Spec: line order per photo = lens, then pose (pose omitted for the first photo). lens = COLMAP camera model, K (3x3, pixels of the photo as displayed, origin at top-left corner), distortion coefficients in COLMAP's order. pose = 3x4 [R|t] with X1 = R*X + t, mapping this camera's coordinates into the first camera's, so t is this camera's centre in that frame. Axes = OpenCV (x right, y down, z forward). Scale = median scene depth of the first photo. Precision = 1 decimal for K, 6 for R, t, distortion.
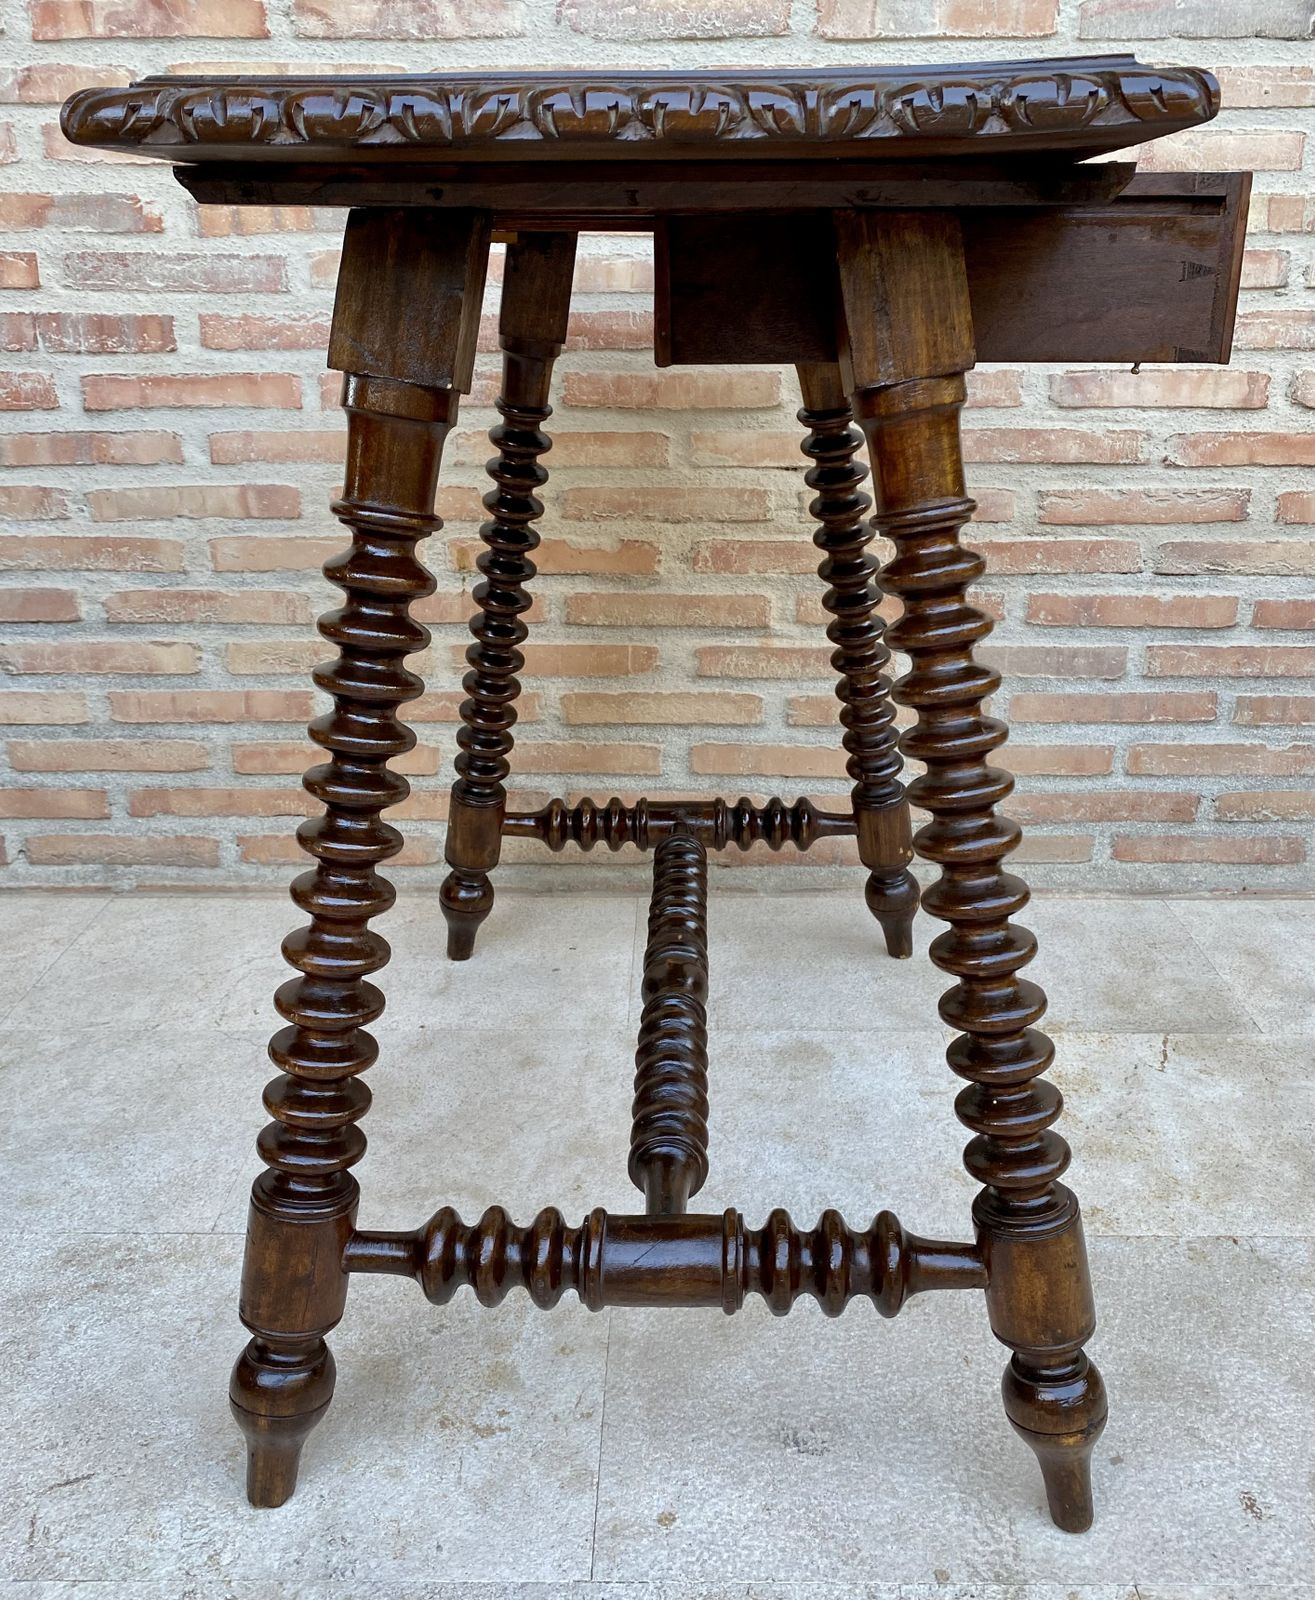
lens RADIAL K [[1405.1, 0, 680.6], [0, 1405.1, 777.3], [0, 0, 1]] dist [0.048004, -0.032183]
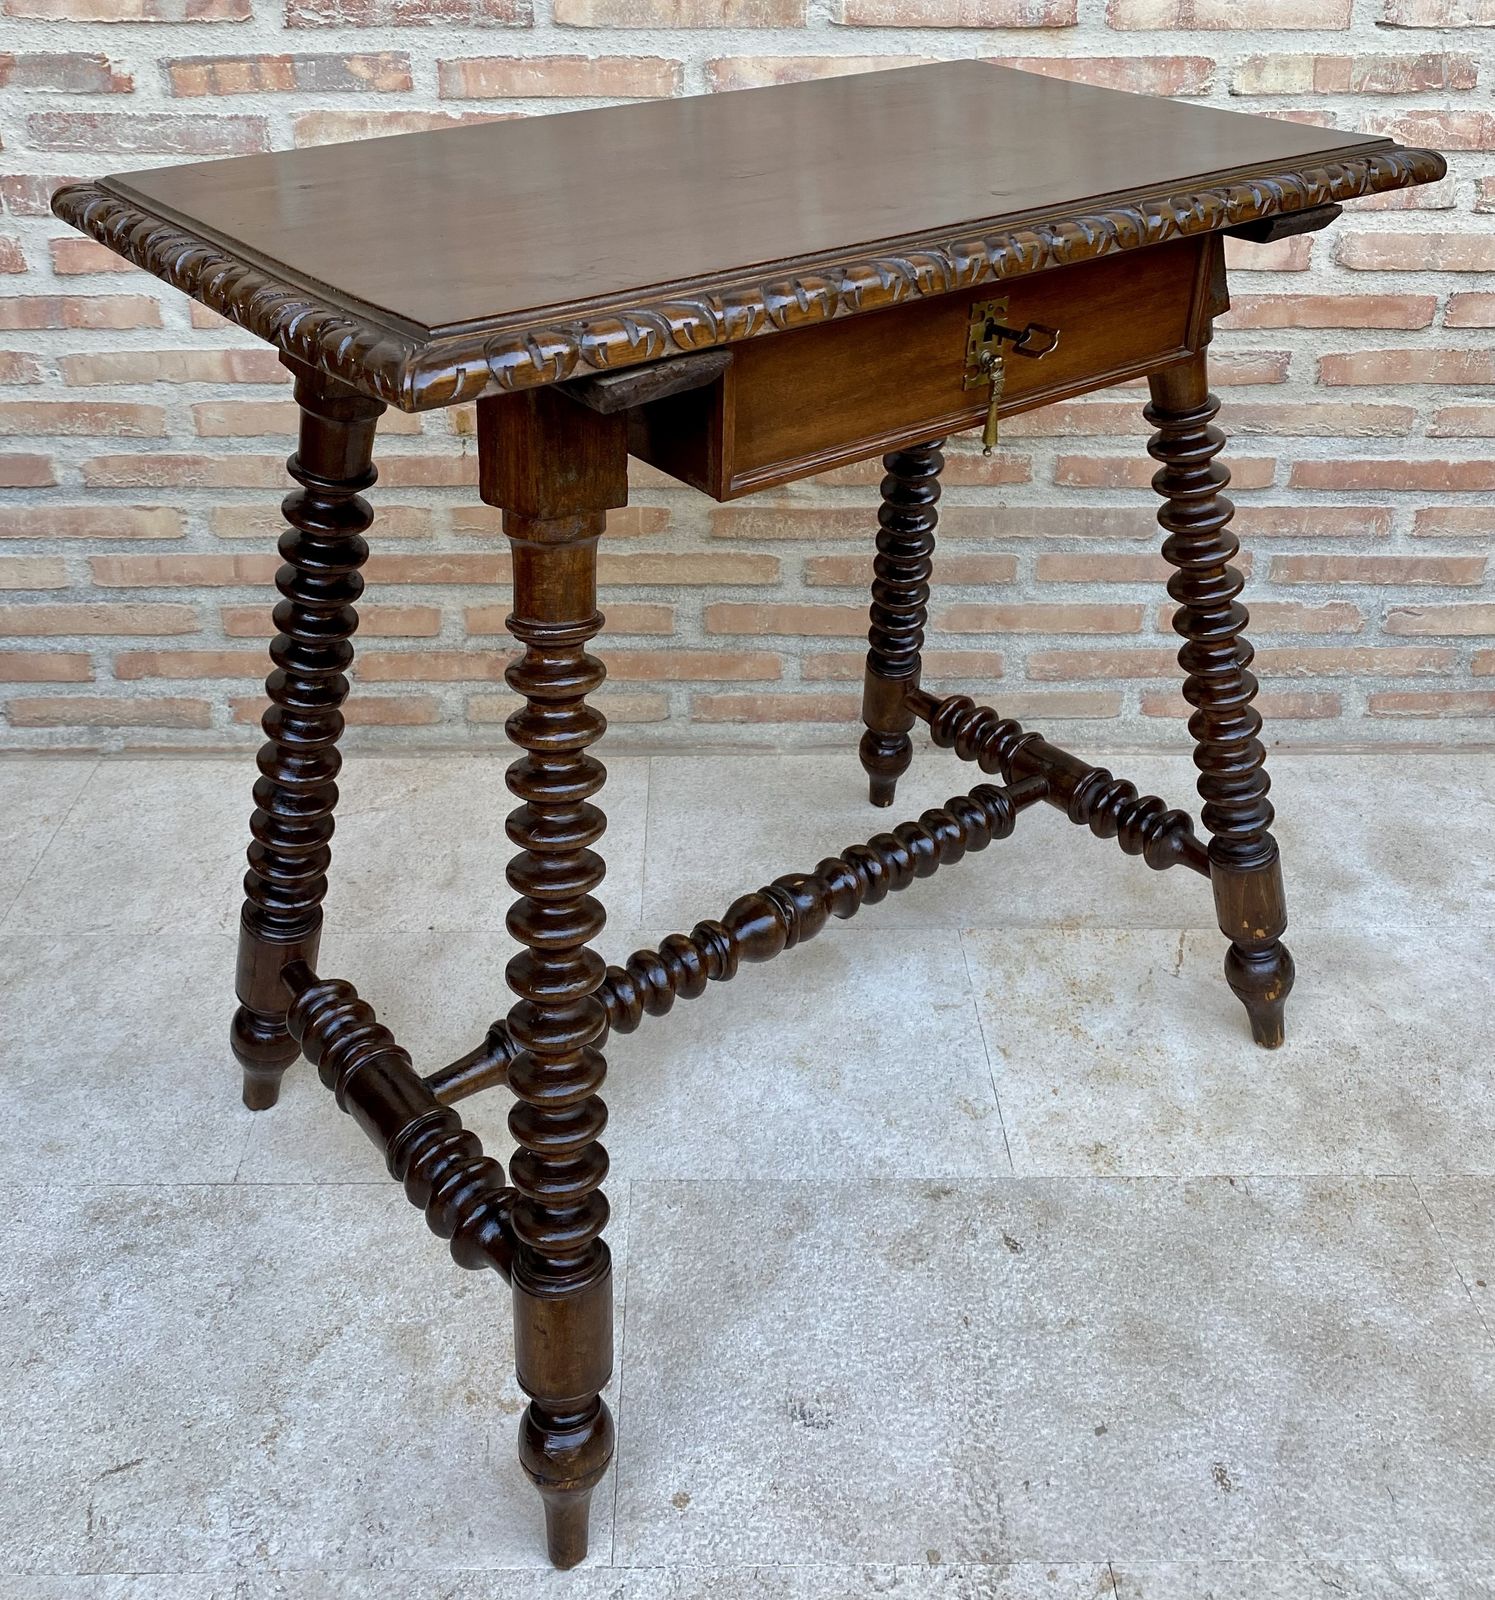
lens RADIAL K [[1606.9, 0, 724.1], [0, 1606.9, 562.3], [0, 0, 1]] dist [0.037607, 0.000000]
pose [[0.999862, -0.005077, 0.015796, 0.003758], [0.003470, 0.994970, 0.100117, -0.170448], [-0.016225, -0.100049, 0.994850, -0.087028]]
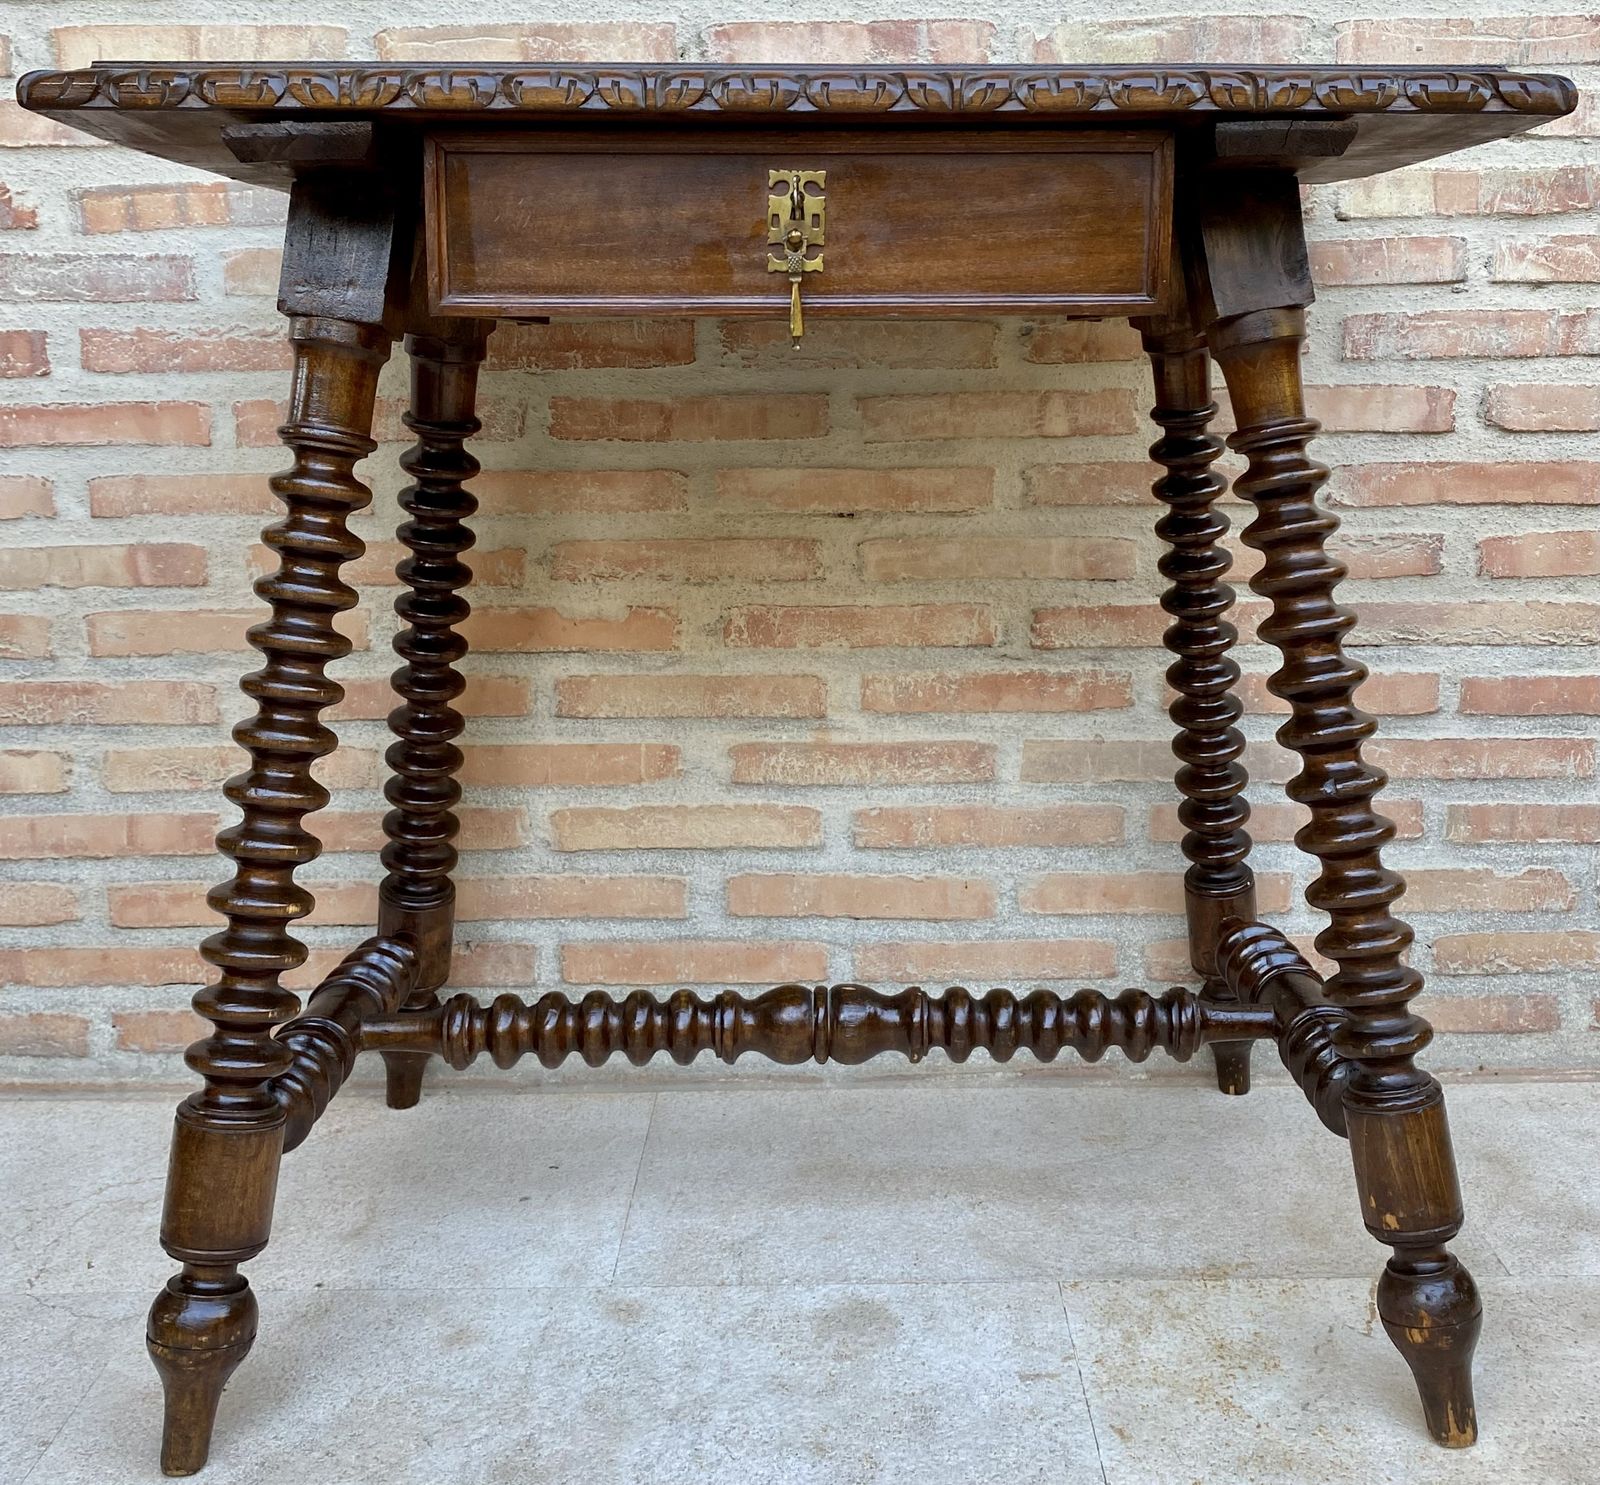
lens RADIAL K [[1693.6, 0, 837.4], [0, 1693.6, 654.5], [0, 0, 1]] dist [0.032527, 0.000000]
pose [[0.999919, -0.012048, 0.004204, 0.067644], [0.012578, 0.986118, -0.165569, 0.010364], [-0.002151, 0.165609, 0.986189, 0.097464]]
